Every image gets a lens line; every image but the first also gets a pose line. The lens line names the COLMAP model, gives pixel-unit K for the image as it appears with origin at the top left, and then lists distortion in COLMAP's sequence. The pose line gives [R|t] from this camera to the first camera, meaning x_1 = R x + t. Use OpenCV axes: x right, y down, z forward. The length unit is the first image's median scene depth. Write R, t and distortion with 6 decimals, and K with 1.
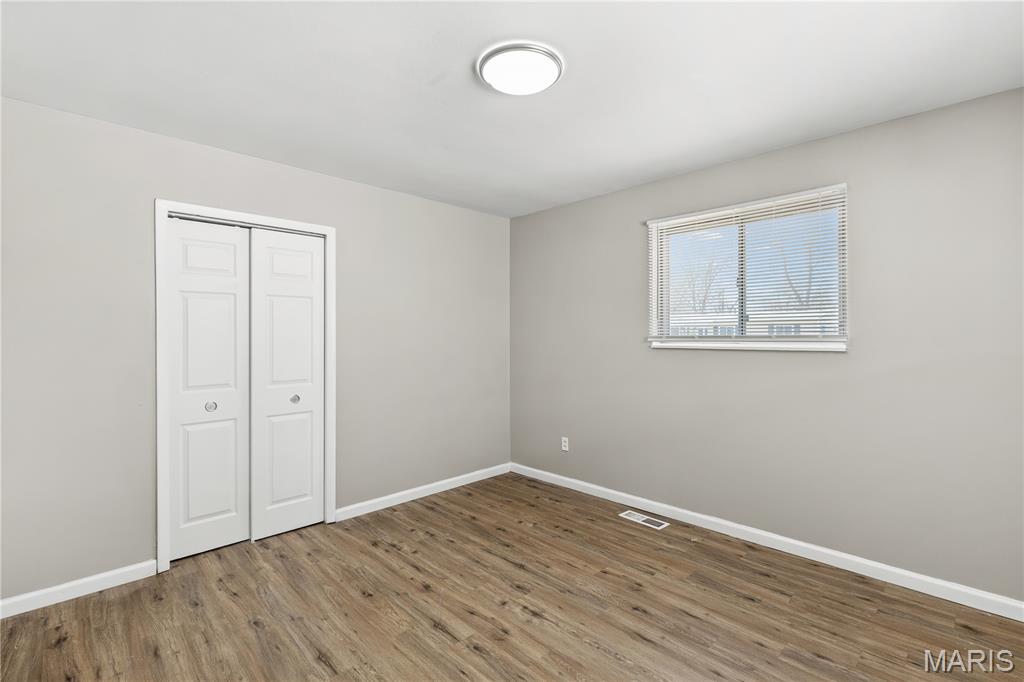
lens RADIAL K [[467.1, 0, 531.1], [0, 467.1, 333.1], [0, 0, 1]] dist [0.002579, 0.000107]
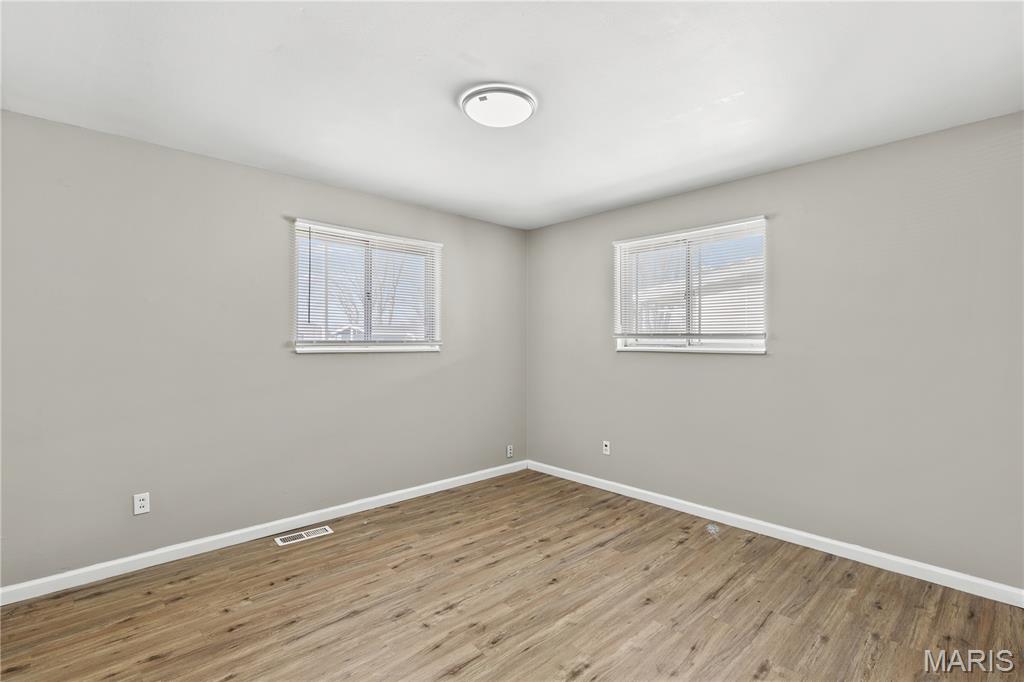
lens RADIAL K [[467.1, 0, 507.8], [0, 467.1, 337.7], [0, 0, 1]] dist [0.002579, 0.000107]
pose [[0.046821, 0.008754, 0.998865, -0.770292], [-0.009944, 0.999916, -0.008297, 0.004111], [-0.998854, -0.009544, 0.046904, 0.617159]]
